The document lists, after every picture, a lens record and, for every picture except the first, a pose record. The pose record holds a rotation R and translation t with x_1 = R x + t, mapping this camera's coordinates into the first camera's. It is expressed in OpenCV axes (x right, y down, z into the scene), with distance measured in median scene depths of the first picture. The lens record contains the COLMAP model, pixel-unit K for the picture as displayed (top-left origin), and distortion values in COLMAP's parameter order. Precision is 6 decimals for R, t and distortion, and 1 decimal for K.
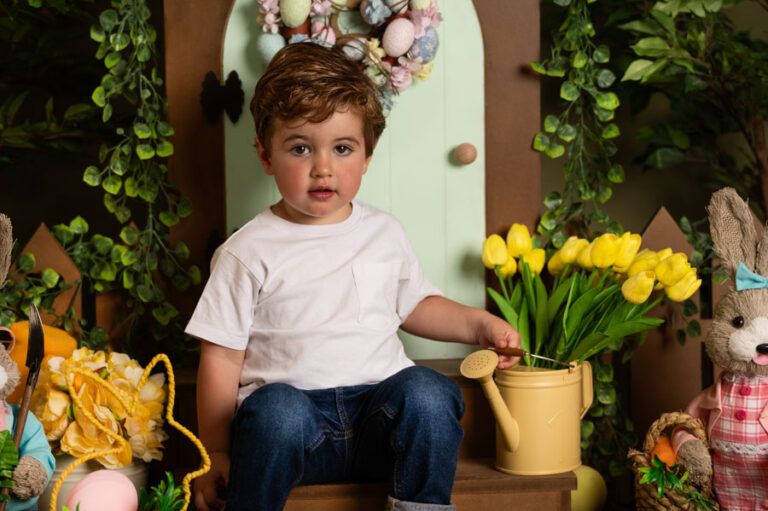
lens RADIAL K [[2167.0, 0, 384.0], [0, 2167.0, 255.5], [0, 0, 1]] dist [-0.001879, -0.744001]
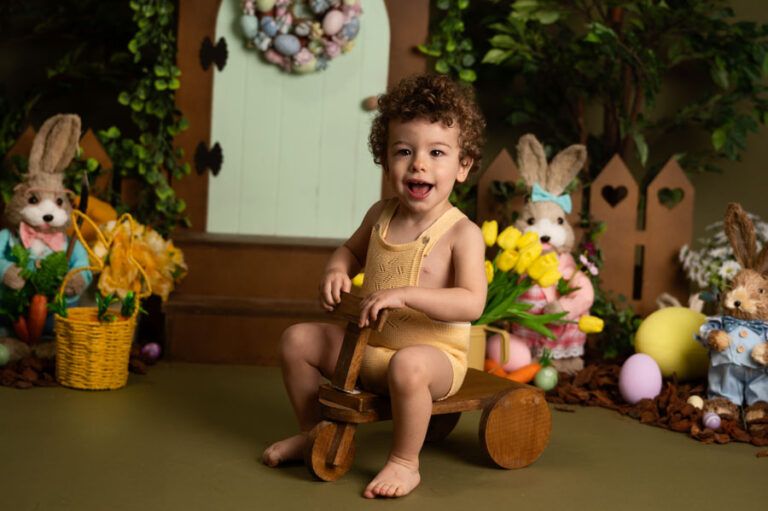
lens RADIAL K [[2012.6, 0, 386.5], [0, 2012.6, 237.8], [0, 0, 1]] dist [0.007279, -0.075394]
pose [[0.997095, 0.075375, -0.010918, 0.070523], [-0.075299, 0.997135, 0.007261, 0.036388], [0.011434, -0.006418, 0.999914, -0.404507]]
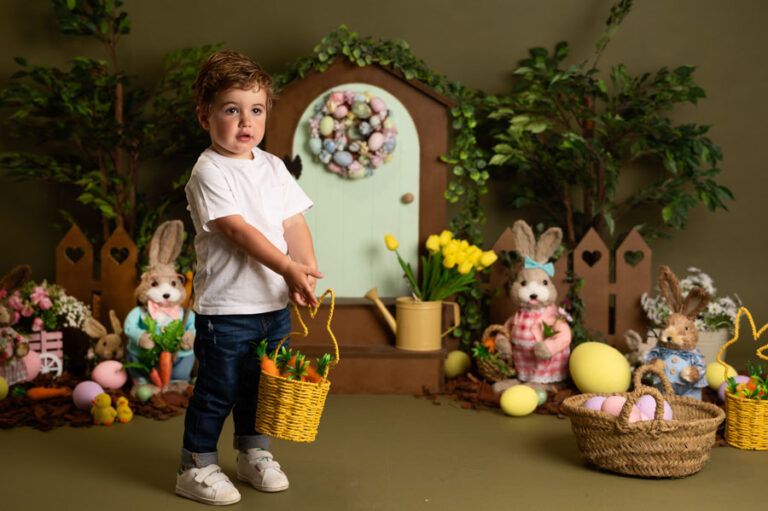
lens RADIAL K [[1638.9, 0, 384.0], [0, 1638.9, 255.5], [0, 0, 1]] dist [-0.020802, 0.029160]
pose [[0.996130, 0.035209, -0.080530, 0.143453], [-0.035249, 0.999378, 0.000917, 0.007041], [0.080512, 0.001925, 0.996752, -0.562652]]
